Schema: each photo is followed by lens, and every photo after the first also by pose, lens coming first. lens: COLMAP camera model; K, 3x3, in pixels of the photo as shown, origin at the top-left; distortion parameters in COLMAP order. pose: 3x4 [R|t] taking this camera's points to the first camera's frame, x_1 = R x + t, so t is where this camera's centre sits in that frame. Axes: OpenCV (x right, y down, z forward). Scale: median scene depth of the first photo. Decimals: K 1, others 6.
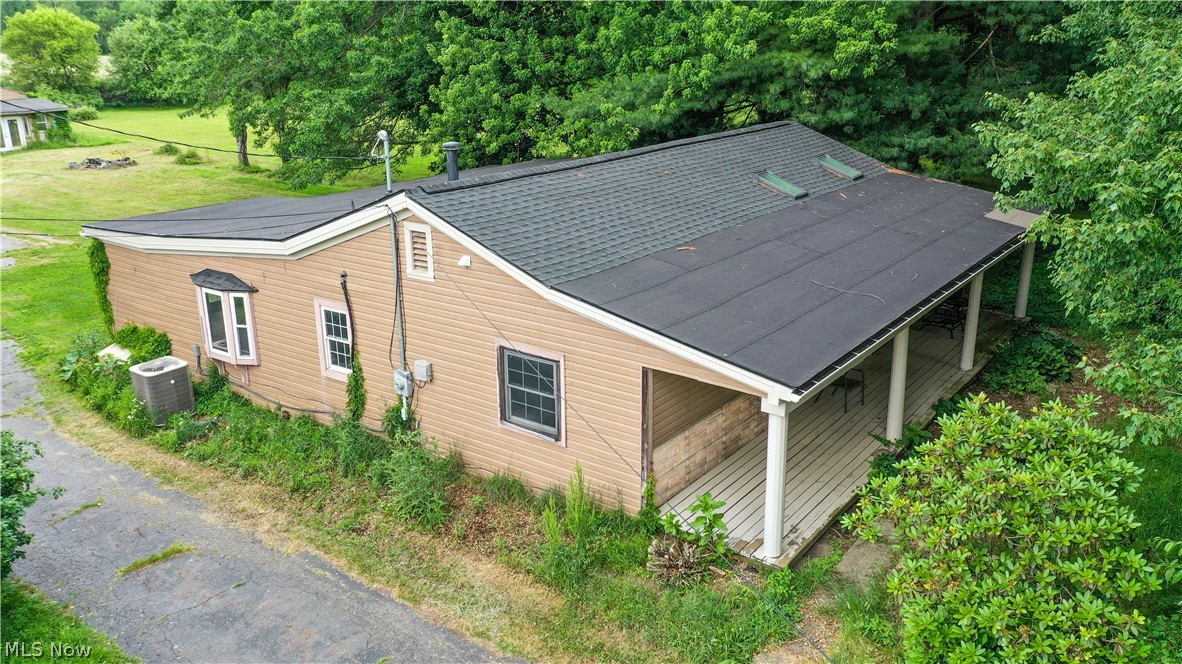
lens RADIAL K [[943.3, 0, 588.1], [0, 943.3, 330.8], [0, 0, 1]] dist [0.008248, 0.015355]
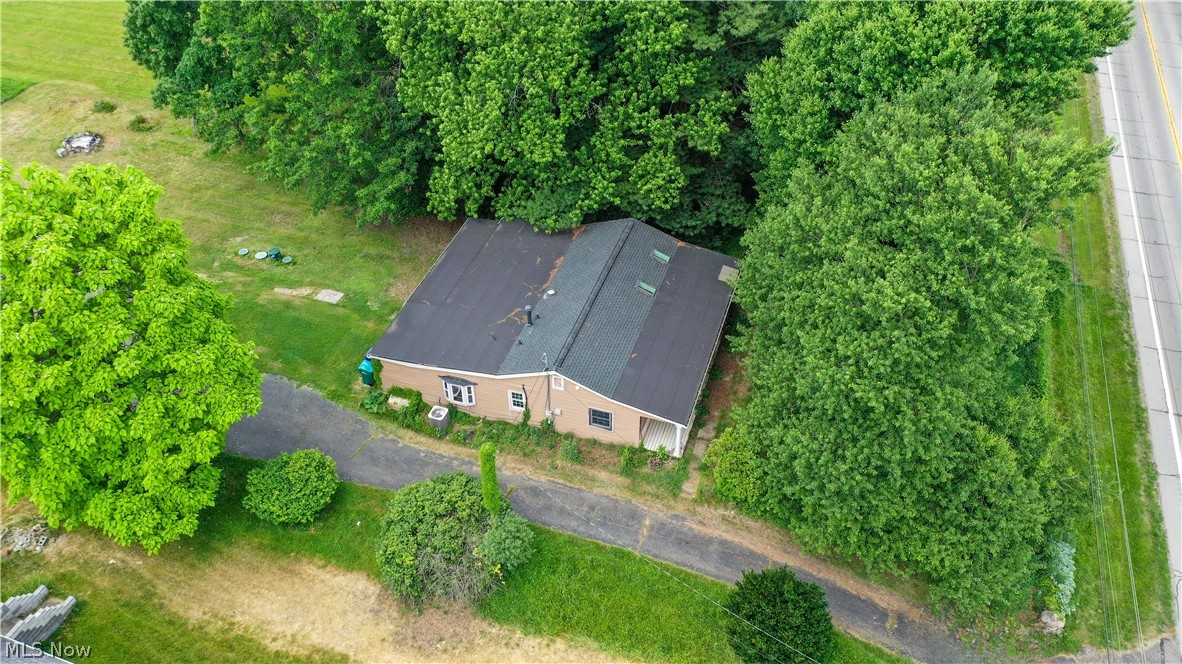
lens RADIAL K [[943.3, 0, 593.8], [0, 943.3, 332.4], [0, 0, 1]] dist [0.008248, 0.015355]
pose [[0.947121, -0.211130, 0.241632, -0.739015], [0.098326, 0.907773, 0.407775, -1.408394], [-0.305441, -0.362453, 0.880530, -1.616461]]
